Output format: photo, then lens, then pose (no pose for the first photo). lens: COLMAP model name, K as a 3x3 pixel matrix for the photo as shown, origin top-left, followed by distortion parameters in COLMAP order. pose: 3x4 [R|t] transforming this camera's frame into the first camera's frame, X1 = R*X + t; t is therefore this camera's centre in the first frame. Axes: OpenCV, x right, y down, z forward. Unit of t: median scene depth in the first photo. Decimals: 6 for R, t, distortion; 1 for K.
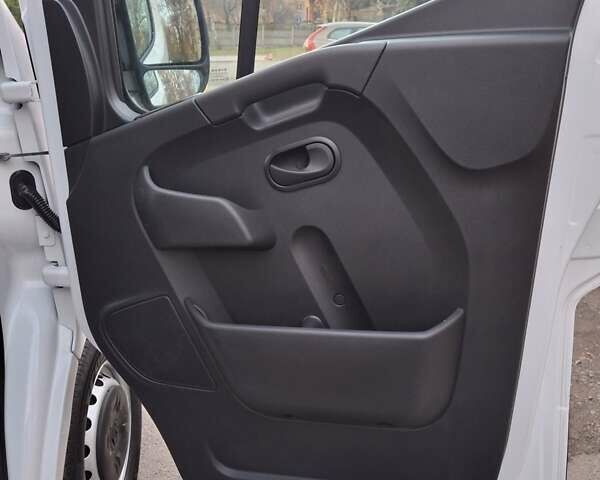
lens RADIAL K [[586.2, 0, 306.9], [0, 586.2, 250.2], [0, 0, 1]] dist [0.181811, -0.427375]
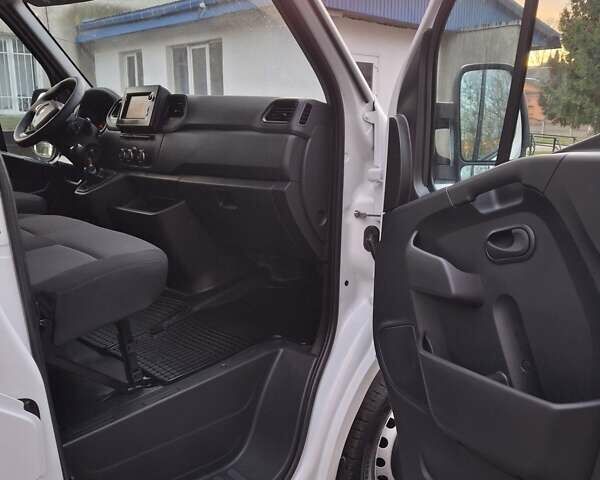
lens RADIAL K [[587.7, 0, 300.0], [0, 587.7, 240.0], [0, 0, 1]] dist [0.173692, -0.391630]
pose [[0.656916, 0.142231, -0.740426, 0.624406], [-0.244701, 0.969105, -0.030944, -0.008733], [0.713149, 0.201511, 0.671425, -0.151056]]
